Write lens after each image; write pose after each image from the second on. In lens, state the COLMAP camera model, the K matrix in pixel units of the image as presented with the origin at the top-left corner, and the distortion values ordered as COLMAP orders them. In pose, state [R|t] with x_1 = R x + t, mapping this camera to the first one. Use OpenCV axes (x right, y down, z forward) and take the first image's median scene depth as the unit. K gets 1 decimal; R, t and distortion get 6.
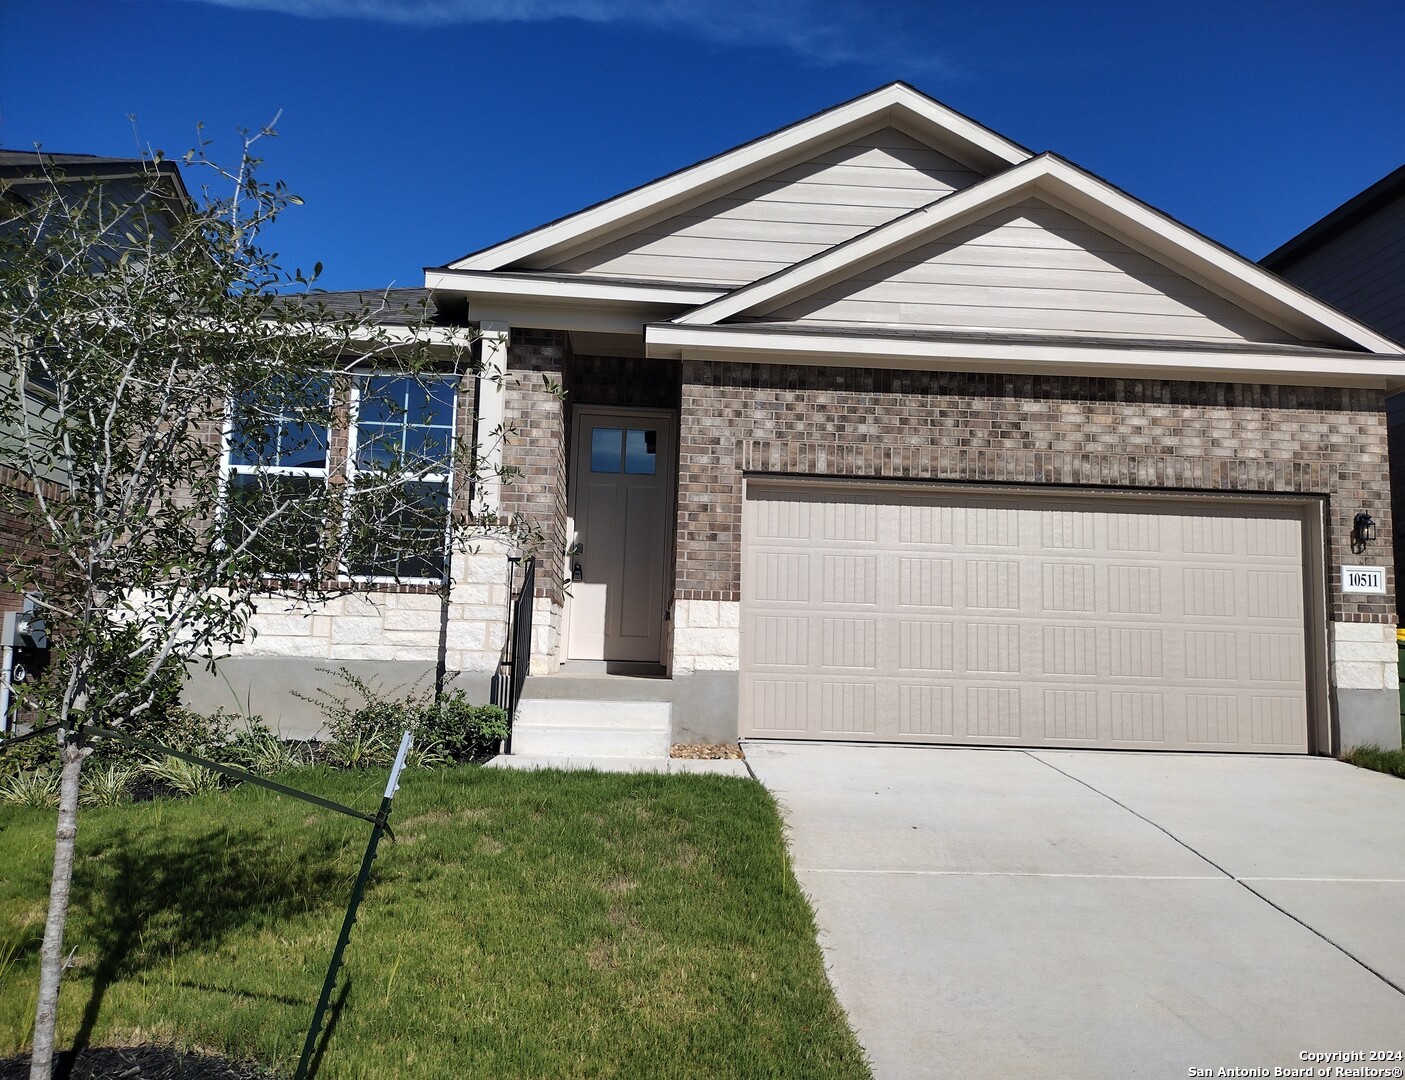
lens RADIAL K [[1075.2, 0, 706.1], [0, 1075.2, 541.6], [0, 0, 1]] dist [0.047023, -0.035743]
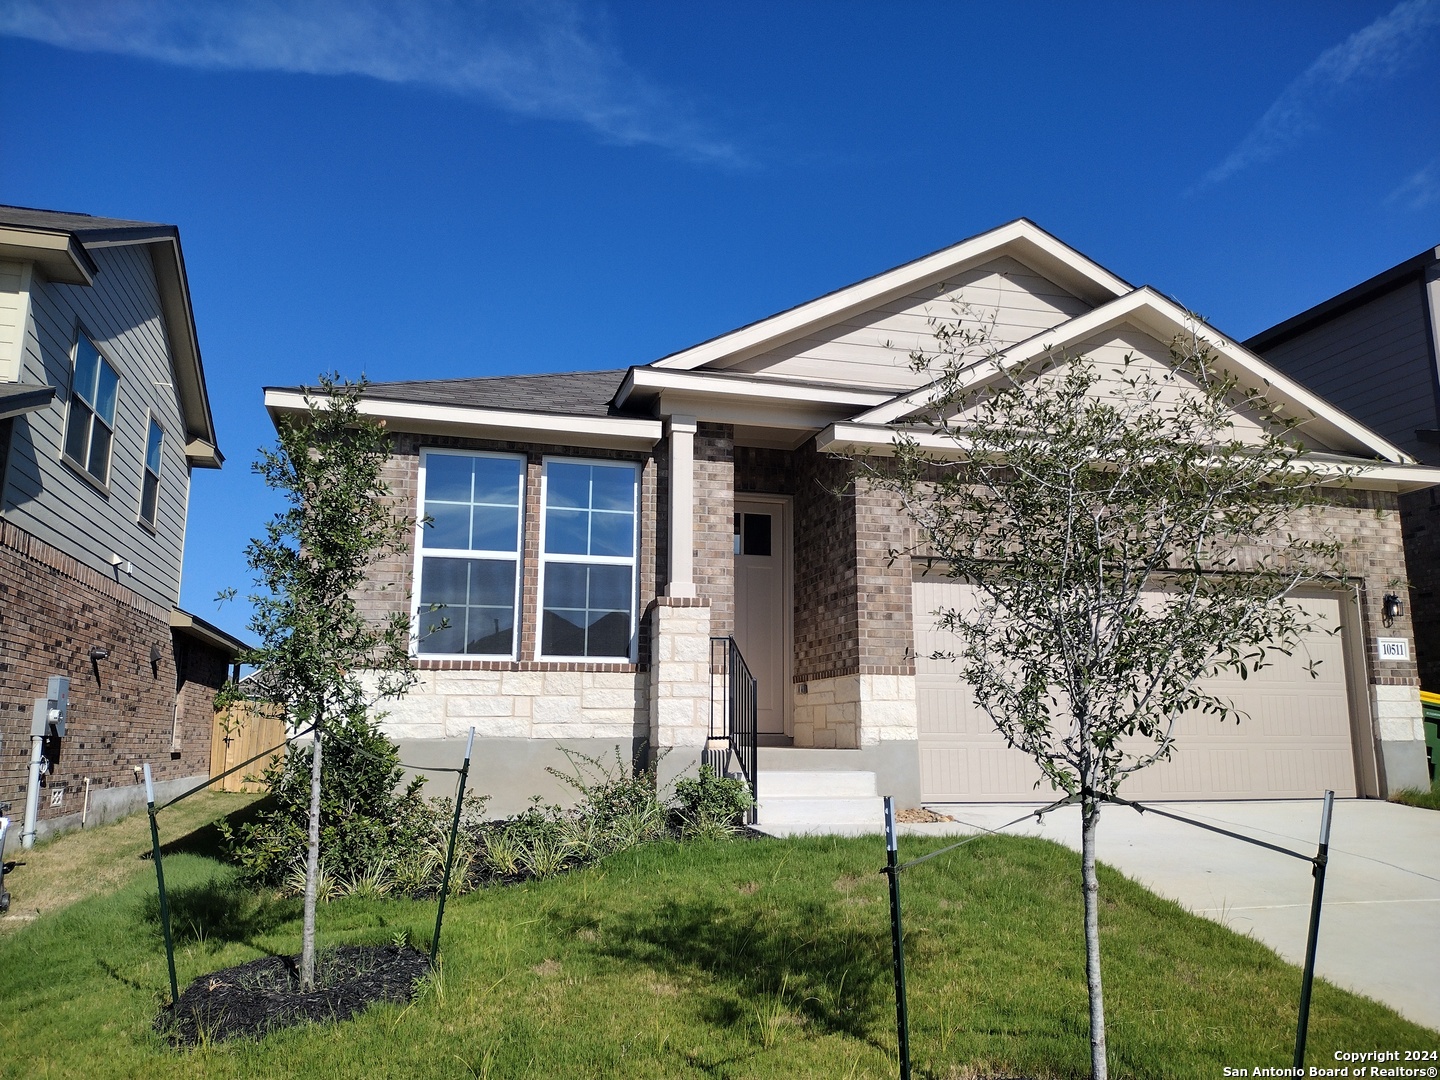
lens RADIAL K [[1083.3, 0, 709.2], [0, 1083.3, 537.0], [0, 0, 1]] dist [0.061016, -0.074619]
pose [[0.981001, 0.007995, 0.193837, -0.378413], [0.004852, 0.997827, -0.065711, -0.012853], [-0.193941, 0.065403, 0.978831, -0.049788]]
